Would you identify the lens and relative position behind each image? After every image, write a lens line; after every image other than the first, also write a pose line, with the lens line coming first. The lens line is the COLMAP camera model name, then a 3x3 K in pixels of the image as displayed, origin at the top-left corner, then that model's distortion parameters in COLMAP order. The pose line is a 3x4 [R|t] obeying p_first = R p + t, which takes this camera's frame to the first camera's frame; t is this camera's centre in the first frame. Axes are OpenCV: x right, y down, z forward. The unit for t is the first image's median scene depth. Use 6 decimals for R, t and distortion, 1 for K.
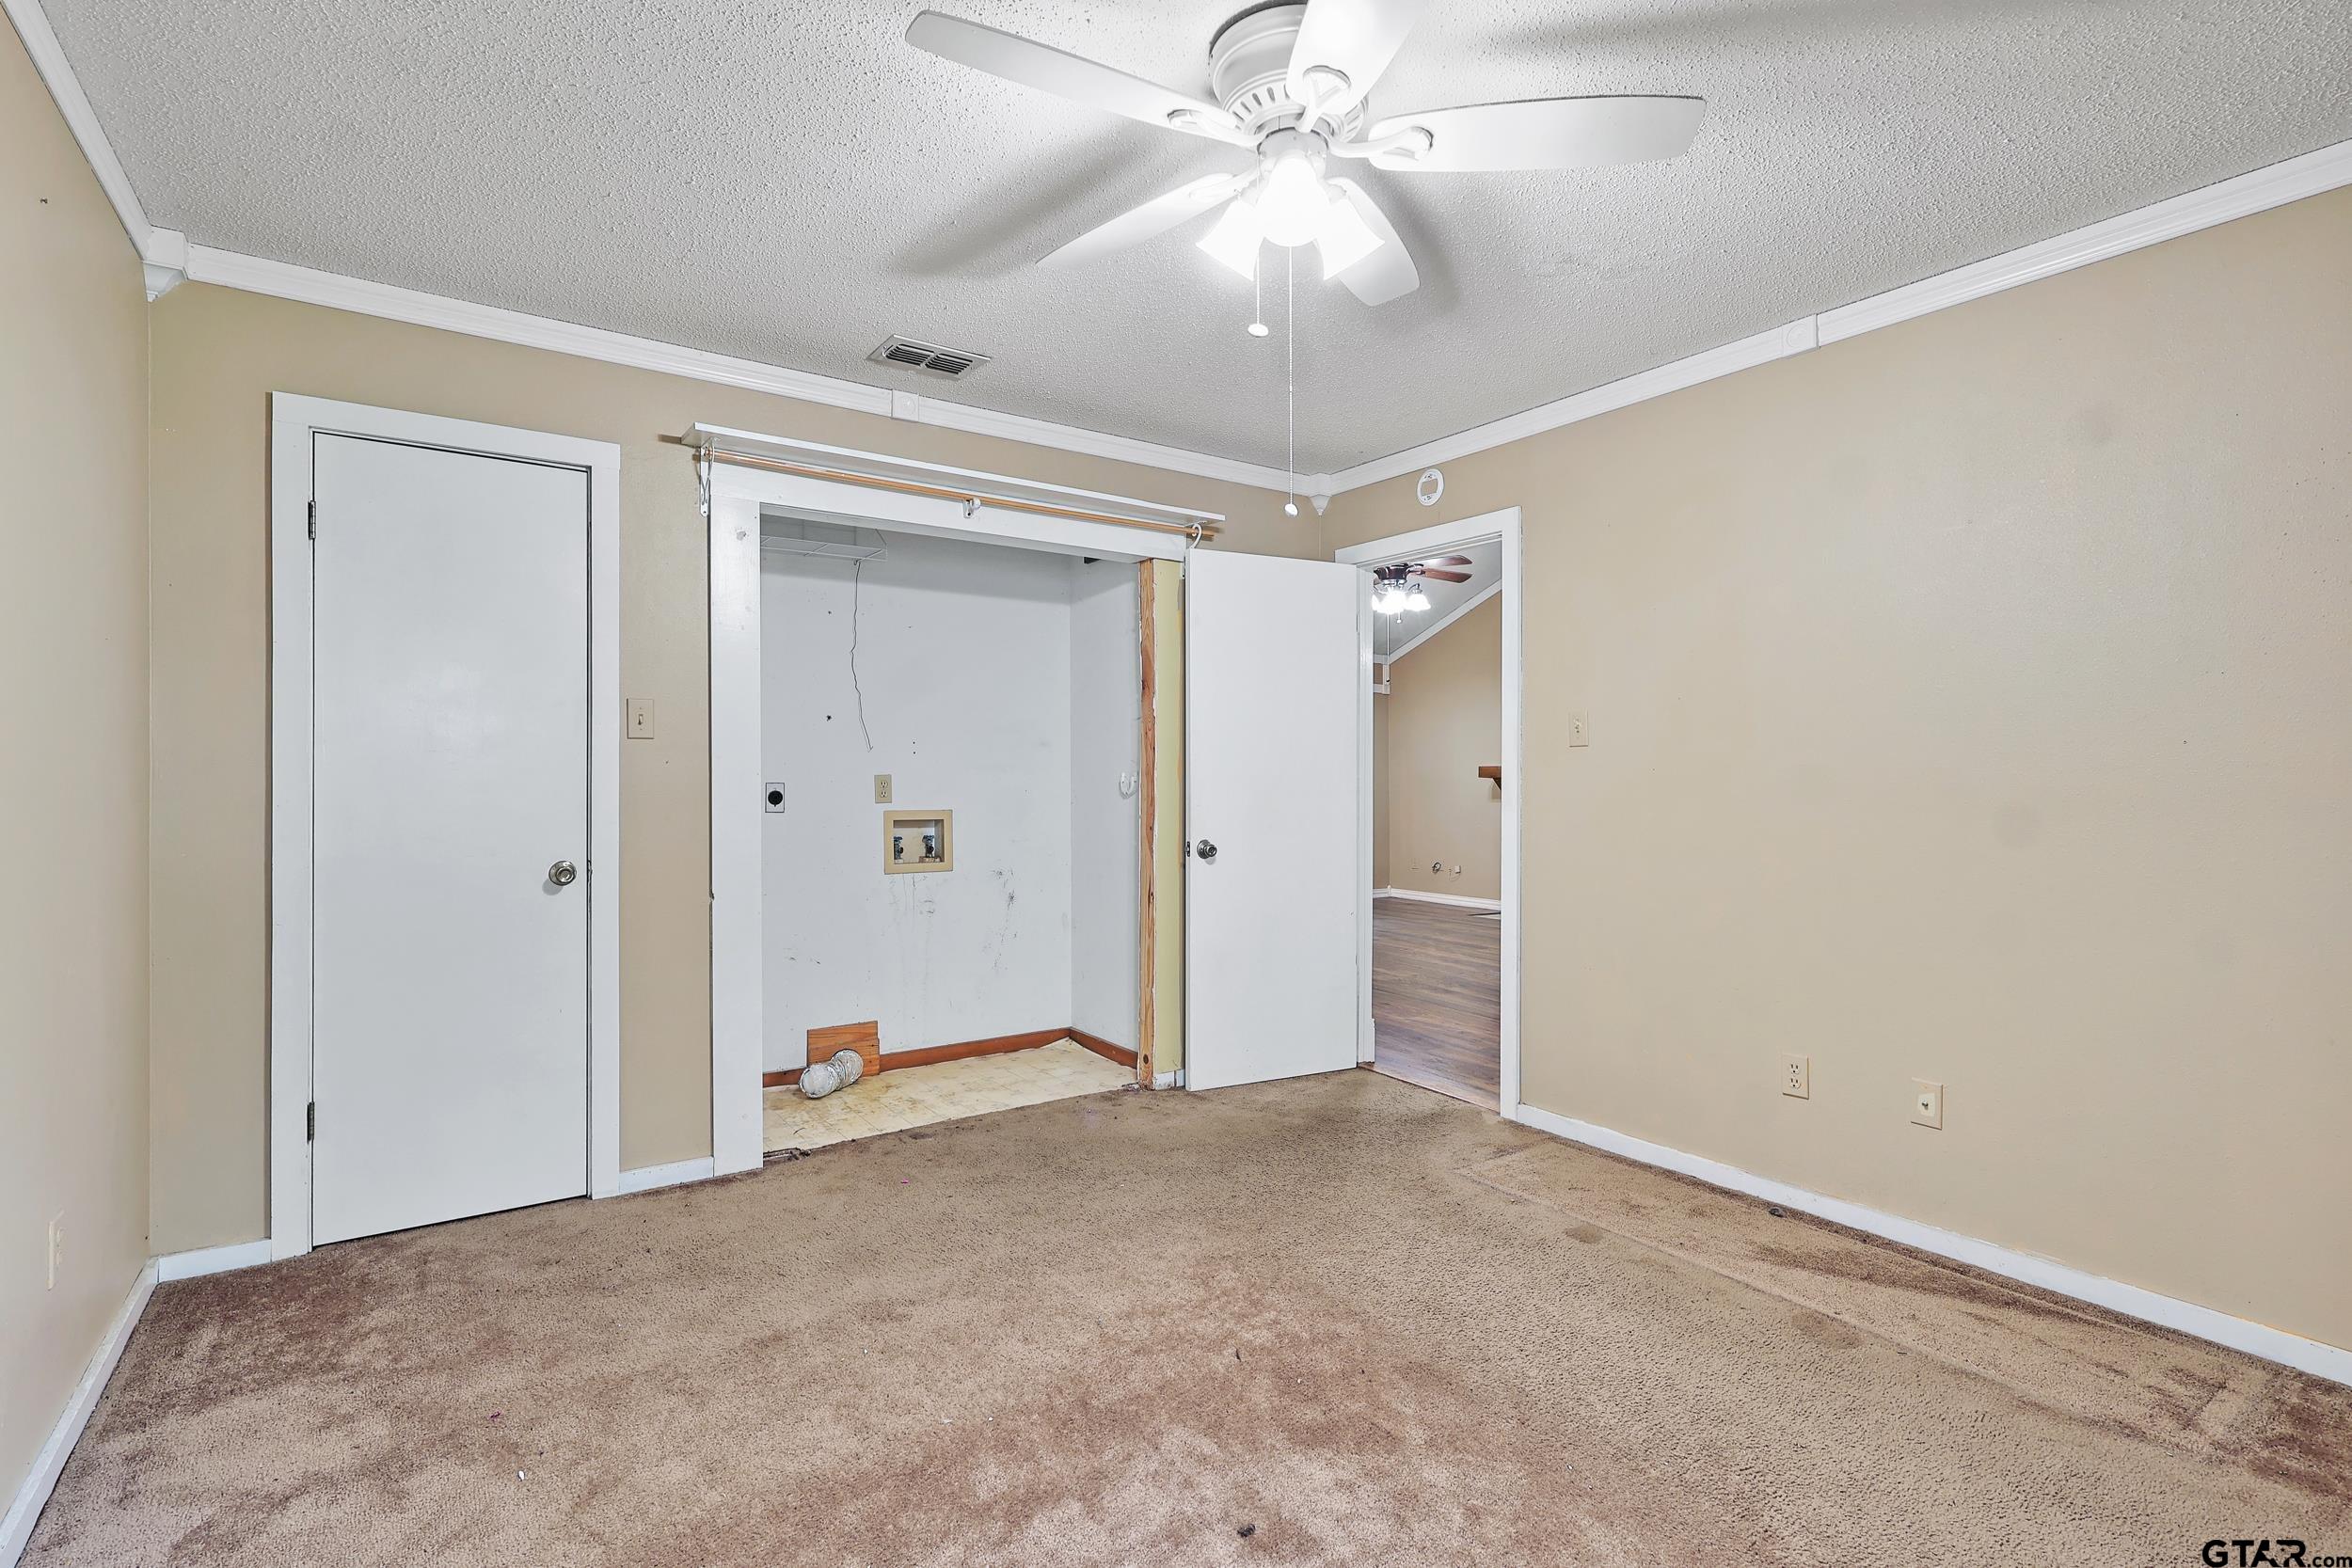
lens RADIAL K [[1112.8, 0, 1176.0], [0, 1112.8, 784.0], [0, 0, 1]] dist [-0.001760, 0.000521]
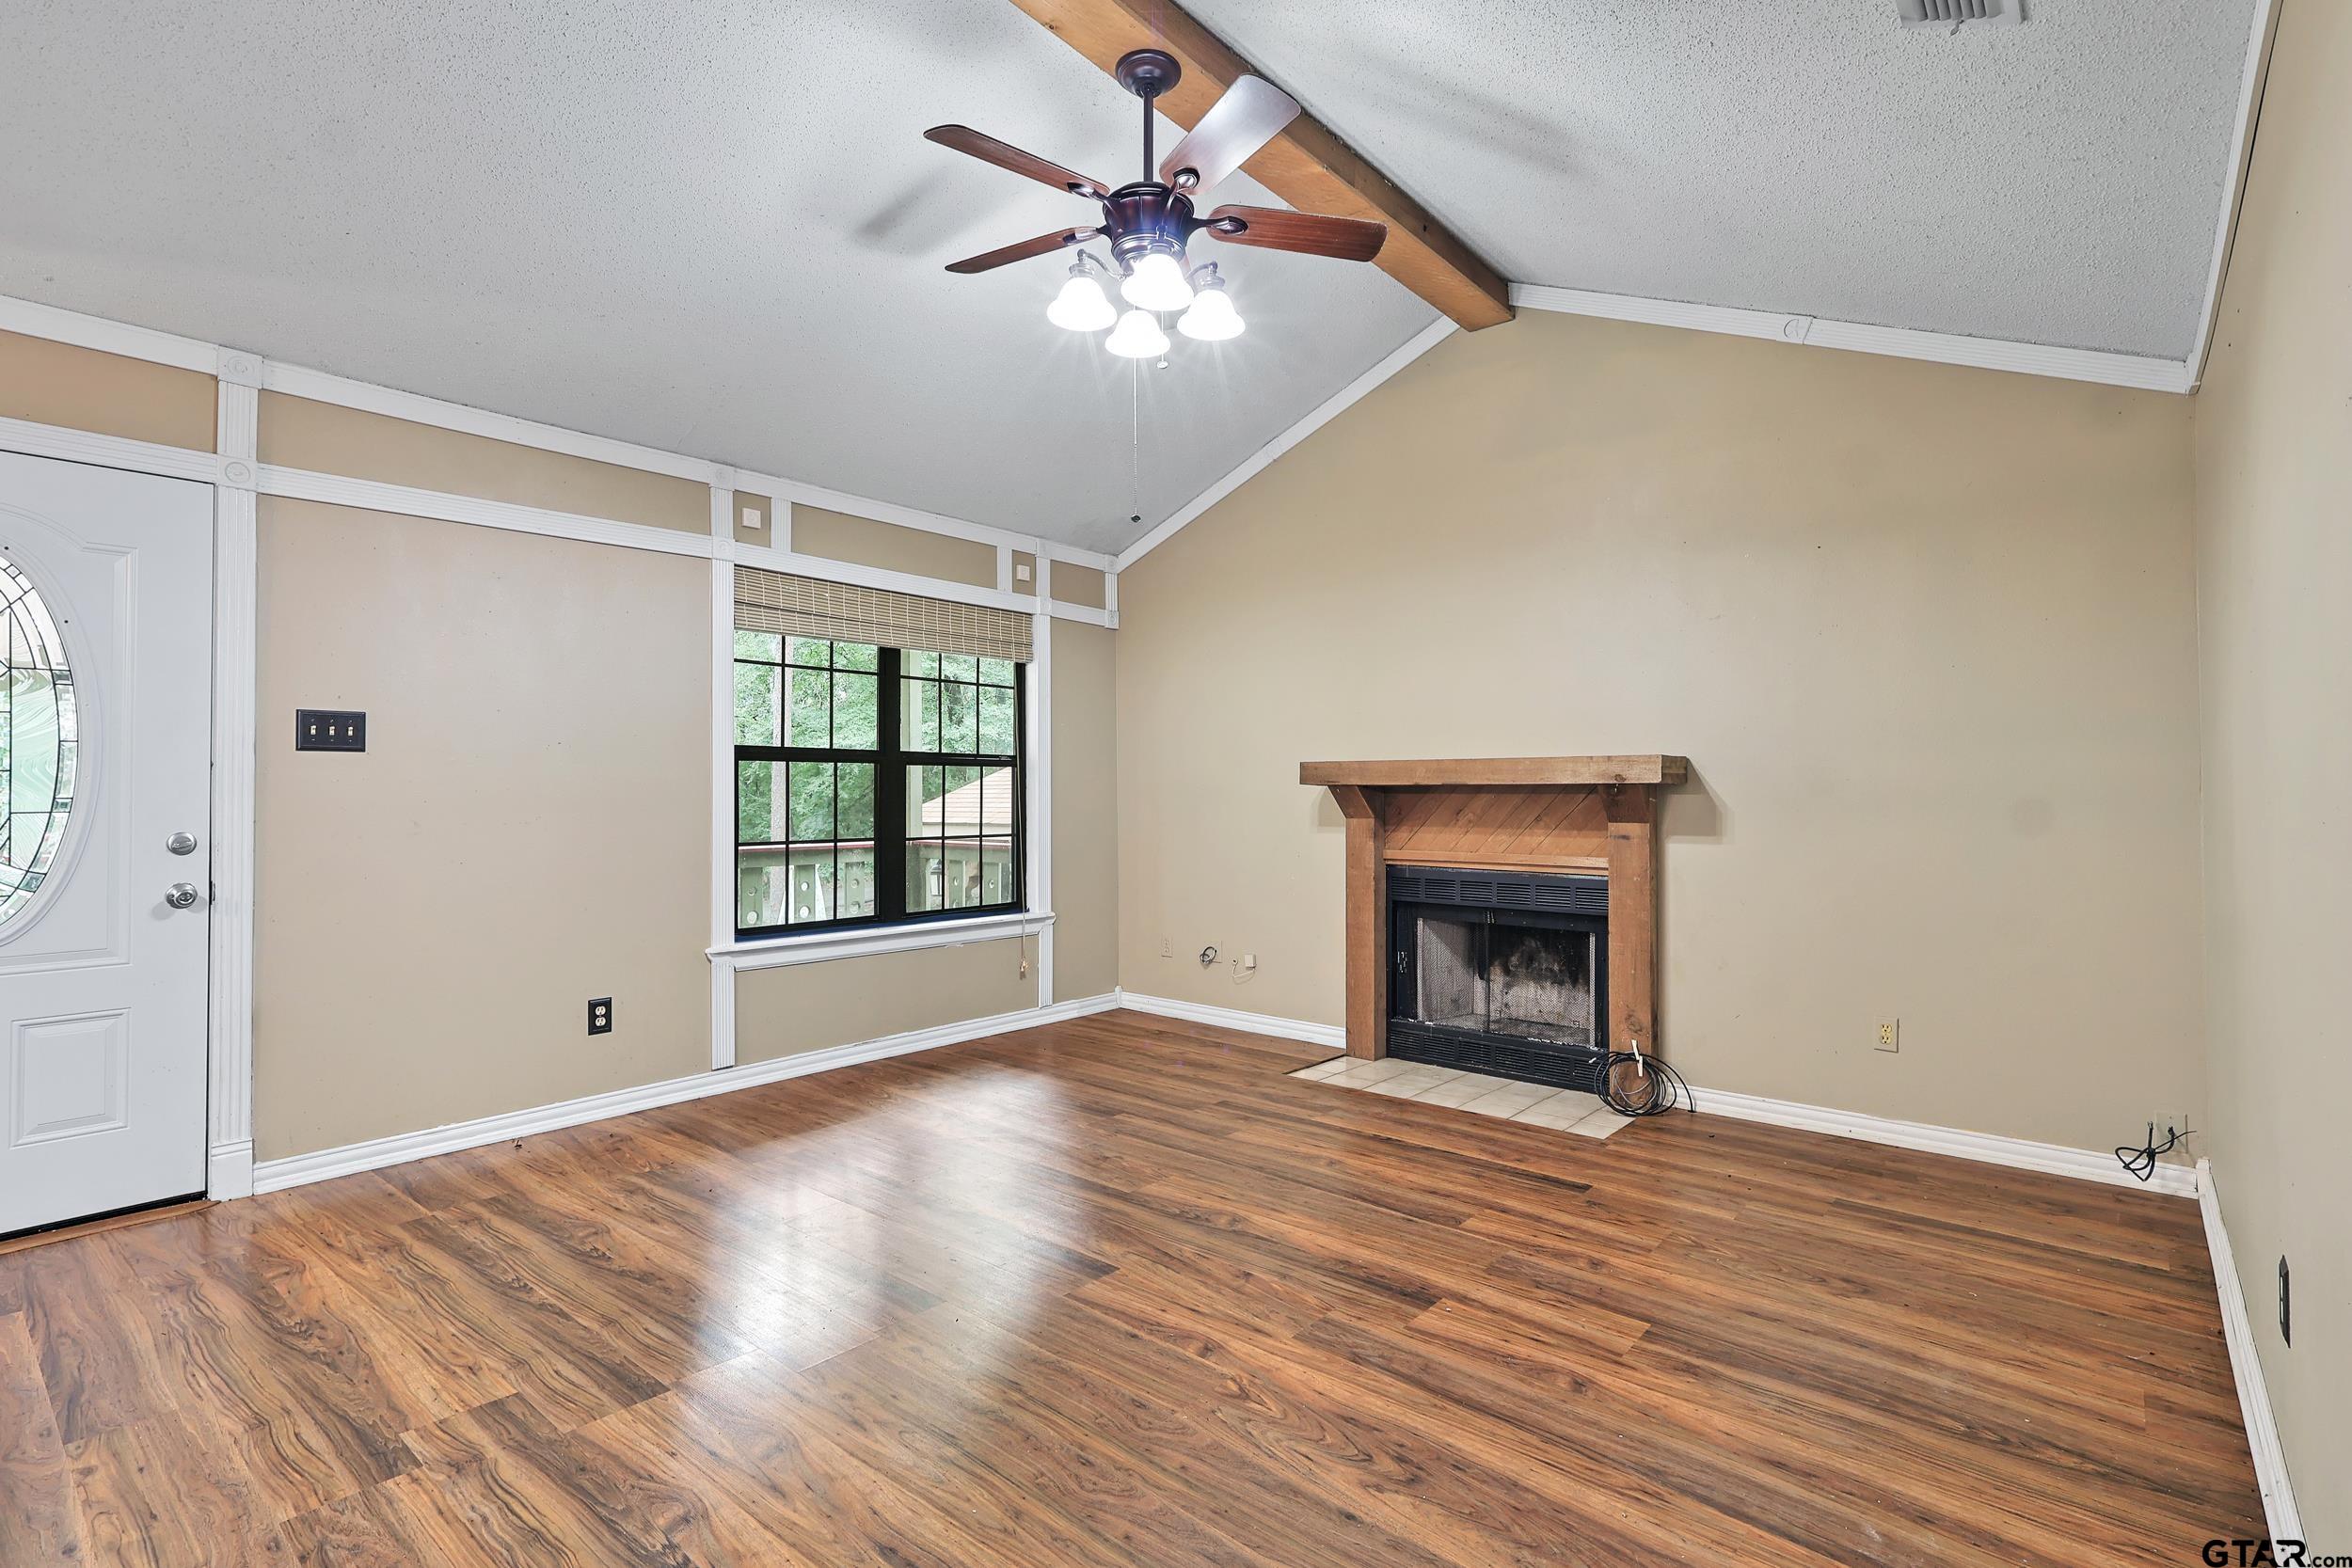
lens RADIAL K [[1148.9, 0, 1163.1], [0, 1148.9, 781.0], [0, 0, 1]] dist [0.002701, 0.000489]
pose [[0.969599, -0.002448, 0.244688, 0.087748], [0.004874, 0.999945, -0.009309, -0.002840], [-0.244652, 0.010219, 0.969557, 0.518710]]
